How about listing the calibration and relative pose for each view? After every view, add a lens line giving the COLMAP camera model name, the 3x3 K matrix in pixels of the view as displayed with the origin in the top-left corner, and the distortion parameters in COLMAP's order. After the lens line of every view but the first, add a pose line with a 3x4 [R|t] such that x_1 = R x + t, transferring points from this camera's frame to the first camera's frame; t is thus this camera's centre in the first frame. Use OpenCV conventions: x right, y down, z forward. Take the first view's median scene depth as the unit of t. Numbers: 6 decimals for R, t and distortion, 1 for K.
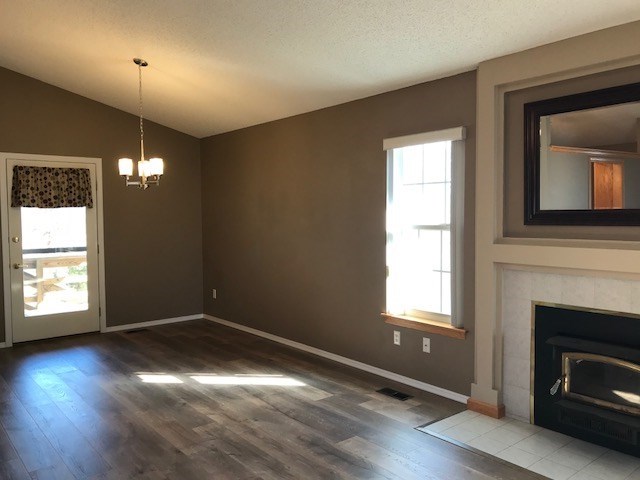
lens RADIAL K [[525.6, 0, 320.0], [0, 525.6, 240.0], [0, 0, 1]] dist [0.012040, -0.002312]
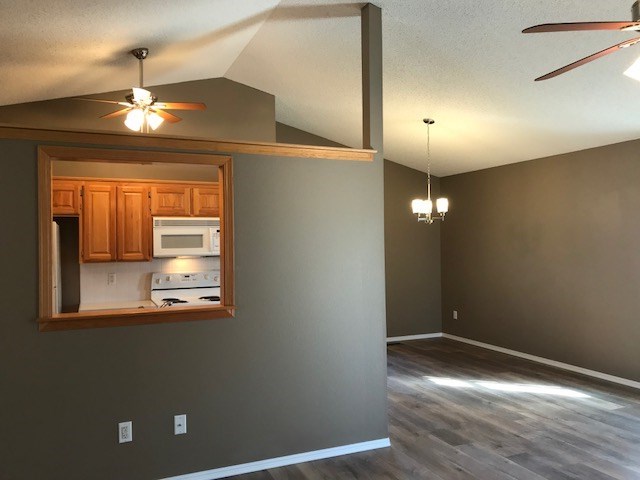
lens RADIAL K [[525.6, 0, 320.0], [0, 525.6, 240.0], [0, 0, 1]] dist [0.012040, -0.002312]
pose [[0.961203, -0.005892, -0.275778, -0.273742], [-0.008366, 0.998689, -0.050497, 0.004339], [0.275714, 0.050845, 0.959894, -0.257920]]
